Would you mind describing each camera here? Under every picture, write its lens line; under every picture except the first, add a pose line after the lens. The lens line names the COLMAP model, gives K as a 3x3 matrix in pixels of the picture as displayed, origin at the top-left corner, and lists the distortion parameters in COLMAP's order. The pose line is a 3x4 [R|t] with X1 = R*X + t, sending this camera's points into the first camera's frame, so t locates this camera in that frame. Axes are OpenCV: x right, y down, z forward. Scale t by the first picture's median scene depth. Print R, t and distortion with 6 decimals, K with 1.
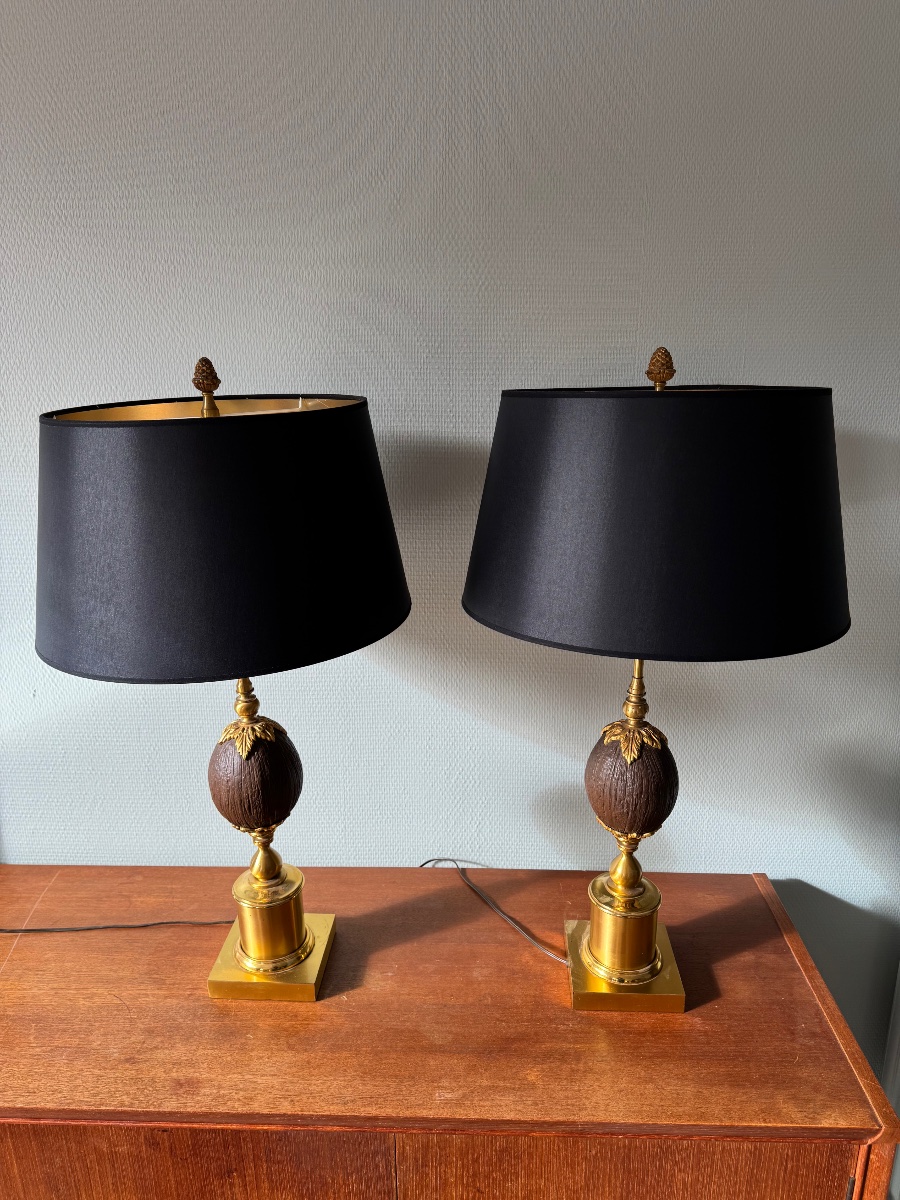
lens RADIAL K [[887.8, 0, 450.0], [0, 887.8, 600.0], [0, 0, 1]] dist [0.122730, -0.228307]
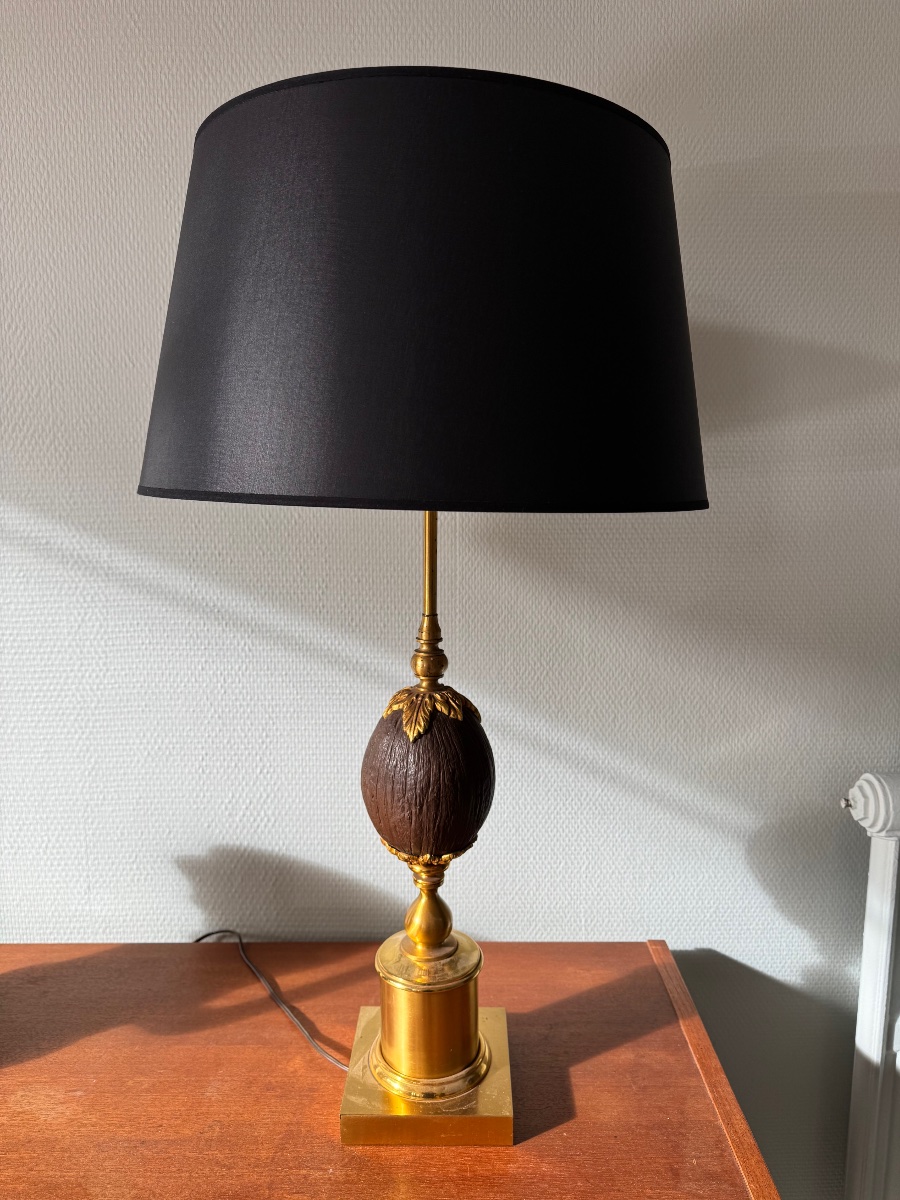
lens RADIAL K [[889.7, 0, 449.5], [0, 889.7, 605.5], [0, 0, 1]] dist [0.078805, -0.131467]
pose [[0.999548, -0.005375, 0.029567, 0.192995], [0.009002, 0.992252, -0.123919, 0.152674], [-0.028672, 0.124129, 0.991852, 0.312539]]
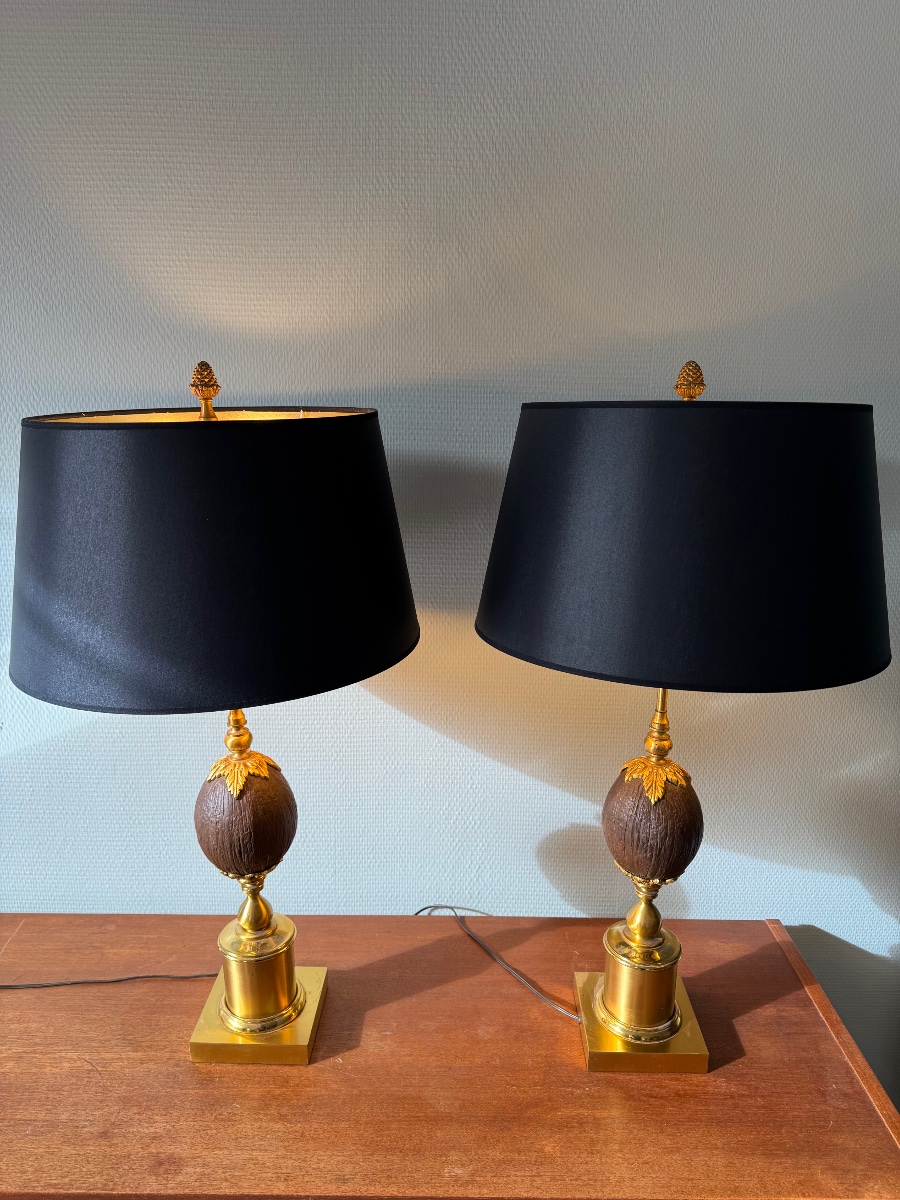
lens RADIAL K [[891.3, 0, 456.4], [0, 891.3, 603.0], [0, 0, 1]] dist [0.070349, -0.114848]
pose [[0.999087, 0.010447, 0.041419, -0.041467], [-0.008852, 0.999219, -0.038518, 0.010769], [-0.041789, 0.038116, 0.998399, 0.063571]]
